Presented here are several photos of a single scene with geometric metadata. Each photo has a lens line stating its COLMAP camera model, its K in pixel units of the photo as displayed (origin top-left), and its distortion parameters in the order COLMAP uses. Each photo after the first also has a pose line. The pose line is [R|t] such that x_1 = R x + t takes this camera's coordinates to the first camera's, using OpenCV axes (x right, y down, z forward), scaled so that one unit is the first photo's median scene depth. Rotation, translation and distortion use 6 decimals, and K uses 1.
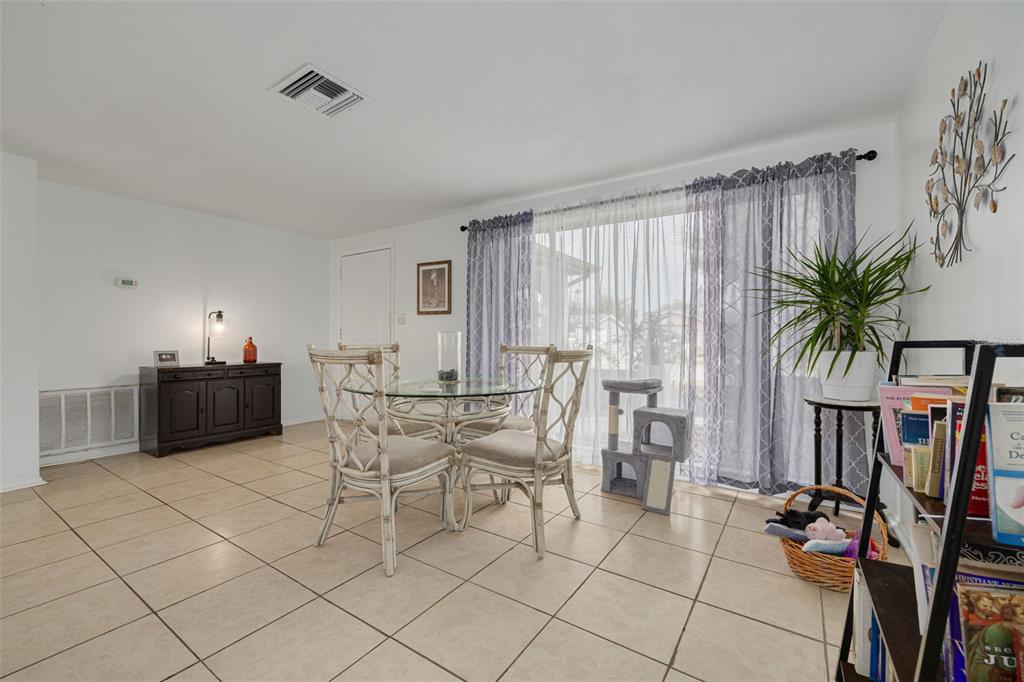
lens RADIAL K [[421.5, 0, 509.5], [0, 421.5, 341.5], [0, 0, 1]] dist [0.001590, -0.000107]
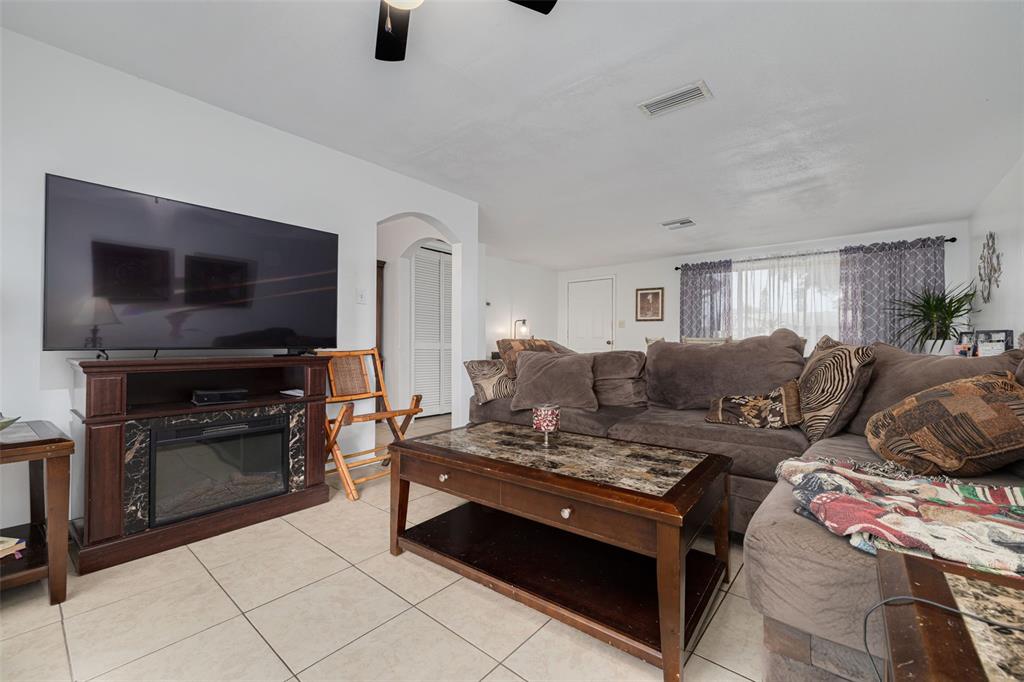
lens RADIAL K [[421.5, 0, 512.5], [0, 421.5, 341.2], [0, 0, 1]] dist [0.001590, -0.000107]
pose [[0.993955, 0.003008, -0.109743, -0.909716], [-0.004234, 0.999931, -0.010939, 0.052579], [0.109702, 0.011338, 0.993900, -1.106009]]
